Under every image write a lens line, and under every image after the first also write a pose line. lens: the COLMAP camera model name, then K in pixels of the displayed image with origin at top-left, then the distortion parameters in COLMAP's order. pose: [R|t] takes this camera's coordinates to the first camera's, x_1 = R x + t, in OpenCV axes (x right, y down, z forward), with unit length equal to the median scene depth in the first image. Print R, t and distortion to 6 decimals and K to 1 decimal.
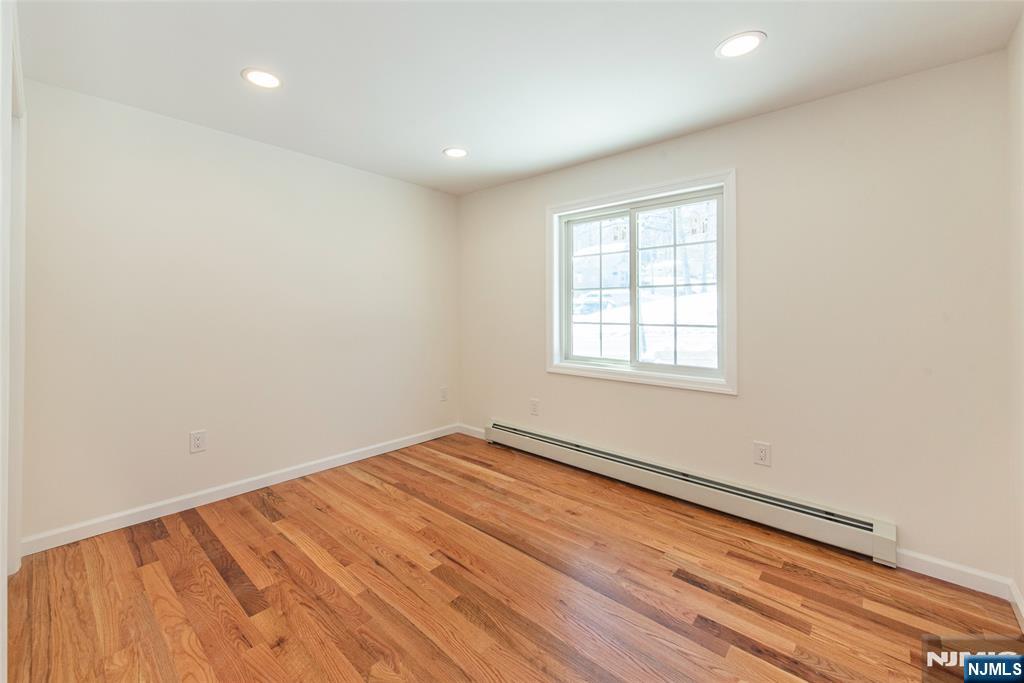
lens RADIAL K [[415.7, 0, 509.1], [0, 415.7, 338.7], [0, 0, 1]] dist [0.003175, -0.001355]
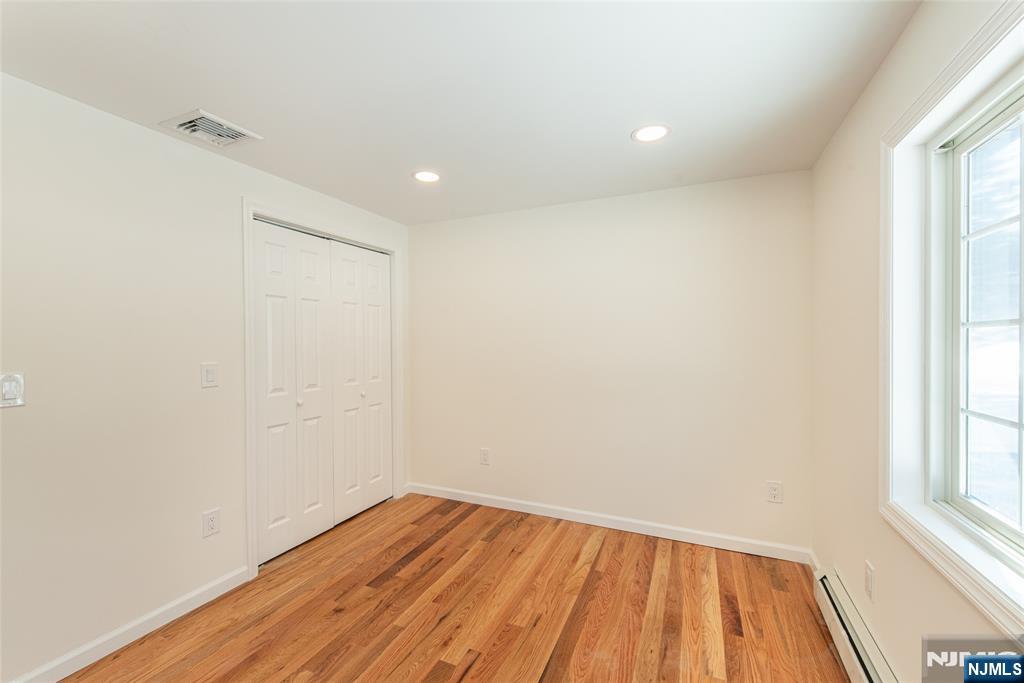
lens RADIAL K [[415.7, 0, 511.7], [0, 415.7, 340.1], [0, 0, 1]] dist [0.003175, -0.001355]
pose [[0.311060, 0.005891, -0.950372, 0.556409], [-0.068317, 0.997533, -0.016177, -0.118235], [0.947932, 0.069958, 0.310695, 0.600663]]
